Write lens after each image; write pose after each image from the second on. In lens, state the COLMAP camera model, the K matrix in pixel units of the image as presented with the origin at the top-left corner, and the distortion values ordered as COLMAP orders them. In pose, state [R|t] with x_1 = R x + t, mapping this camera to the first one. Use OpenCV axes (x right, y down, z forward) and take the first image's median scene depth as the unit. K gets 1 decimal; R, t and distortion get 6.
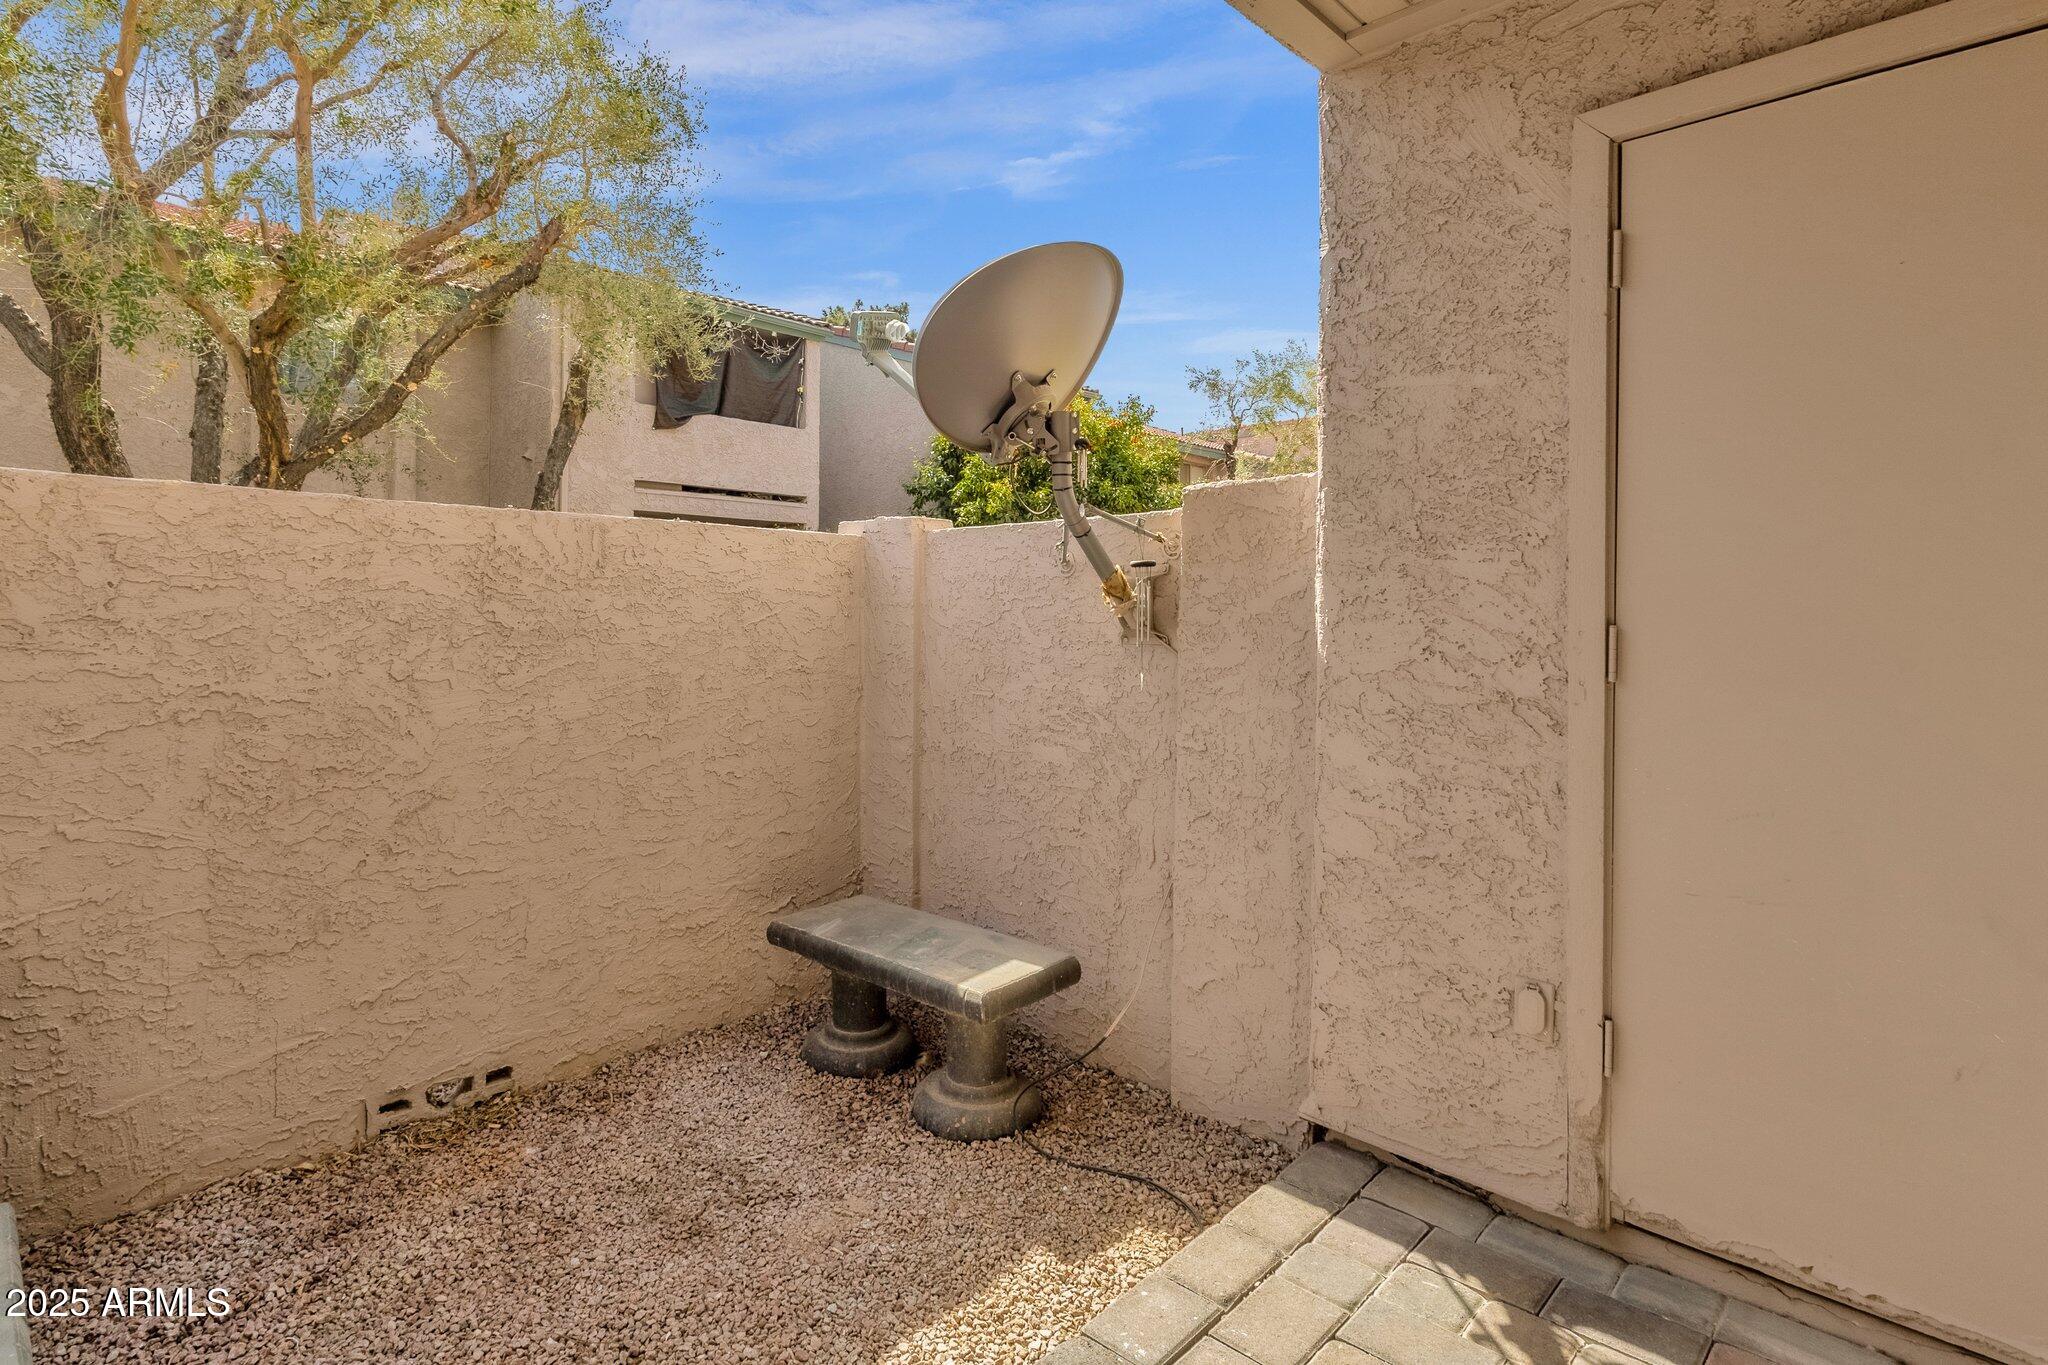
lens RADIAL K [[1042.8, 0, 929.9], [0, 1042.8, 610.1], [0, 0, 1]] dist [0.000068, 0.003688]
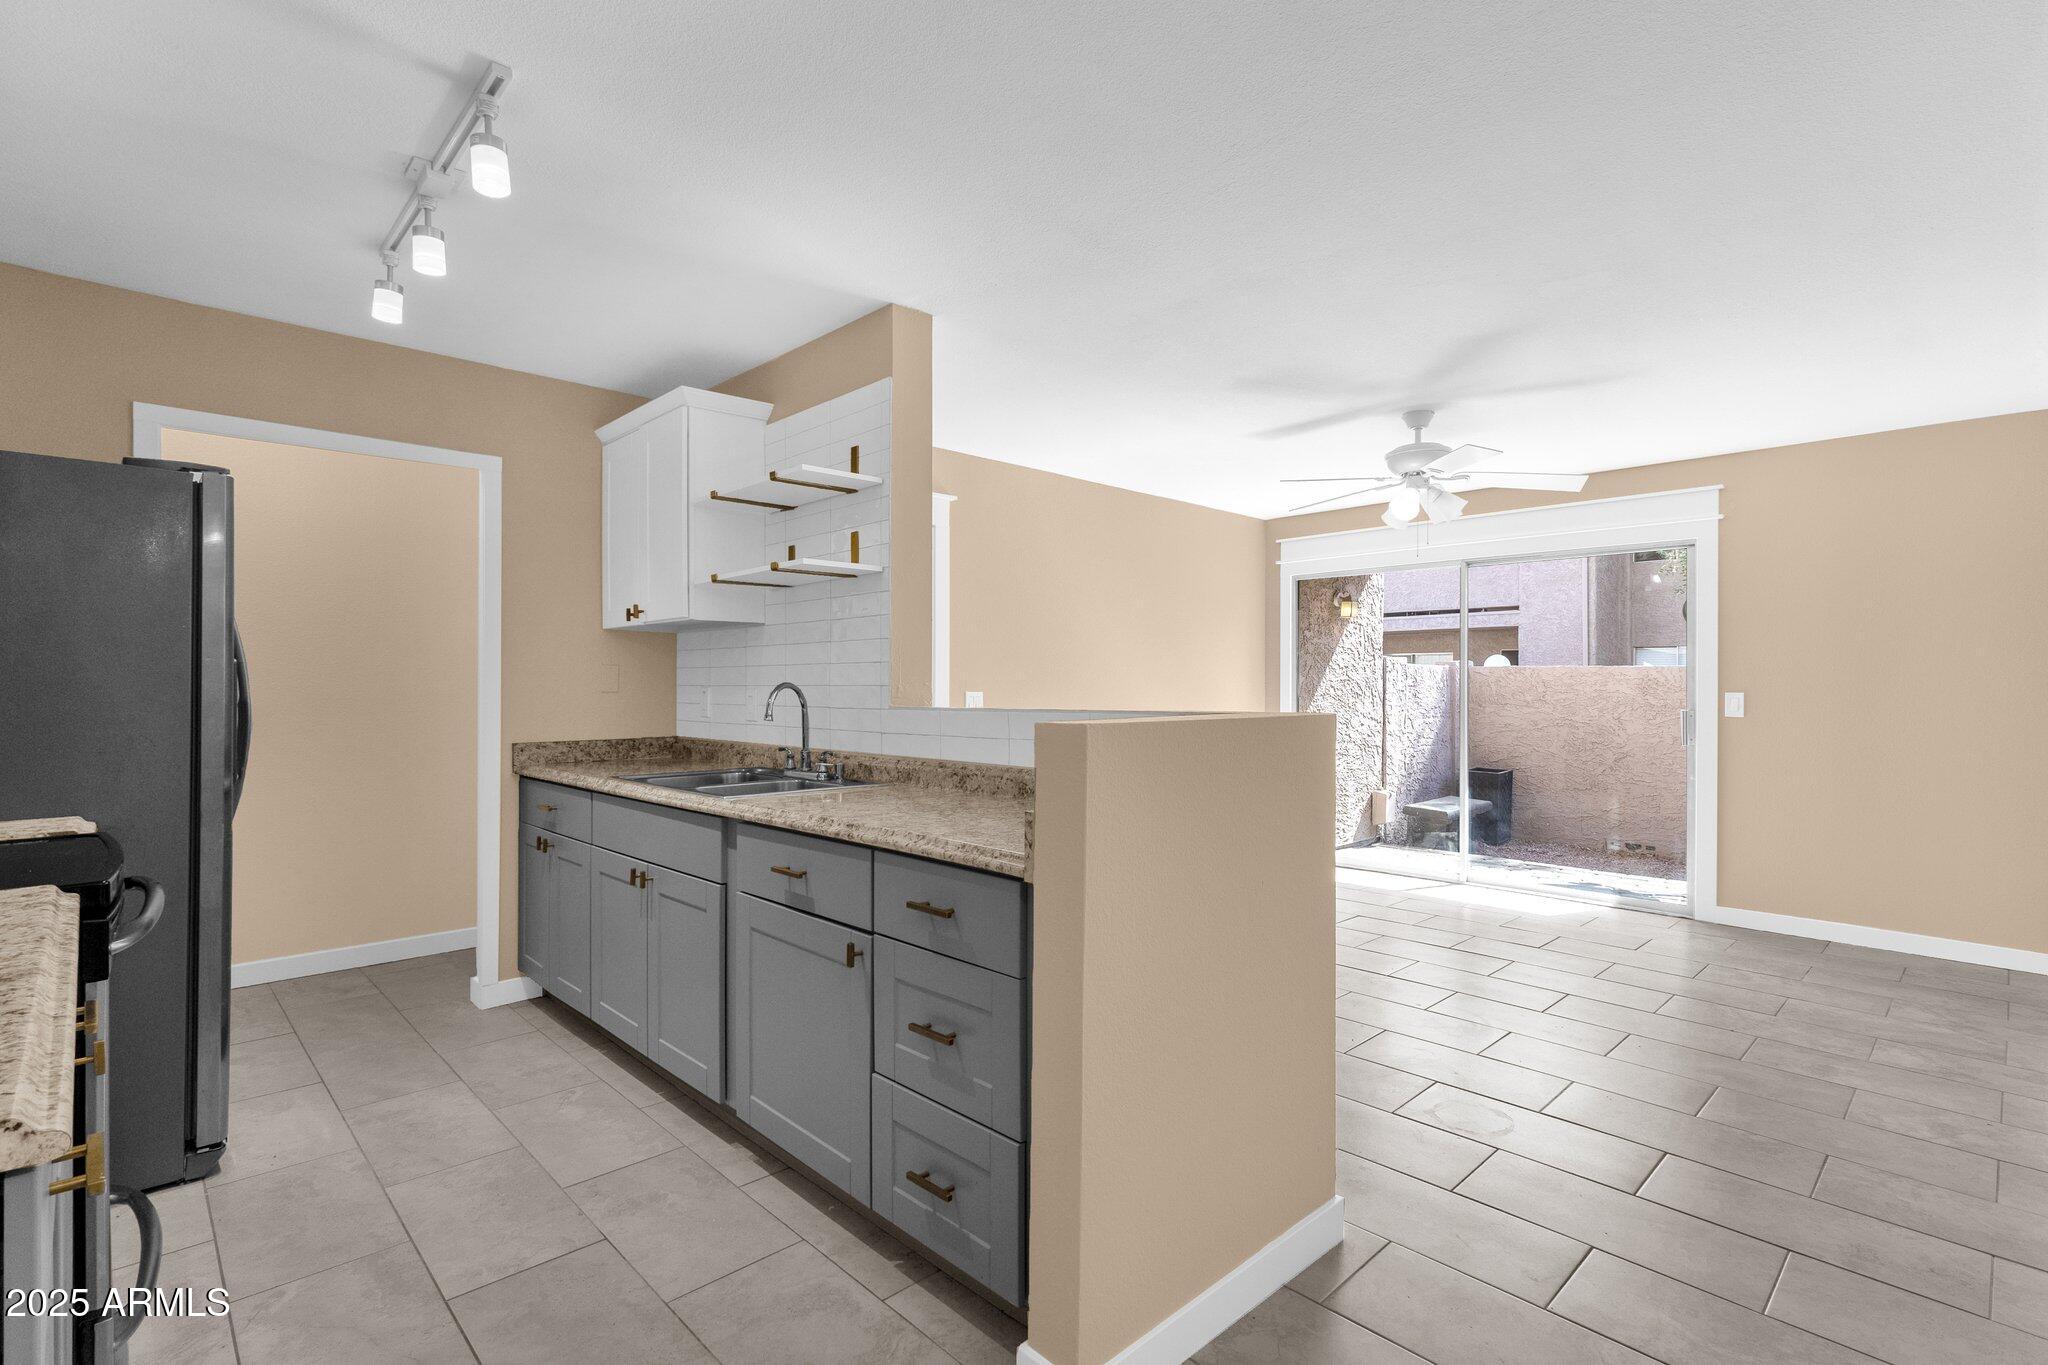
lens RADIAL K [[949.0, 0, 1029.6], [0, 949.0, 683.5], [0, 0, 1]] dist [0.004153, 0.002777]
pose [[-0.007567, -0.009515, -0.999926, 2.642920], [-0.005624, 0.999939, -0.009472, -0.008678], [0.999956, 0.005551, -0.007620, -0.903039]]
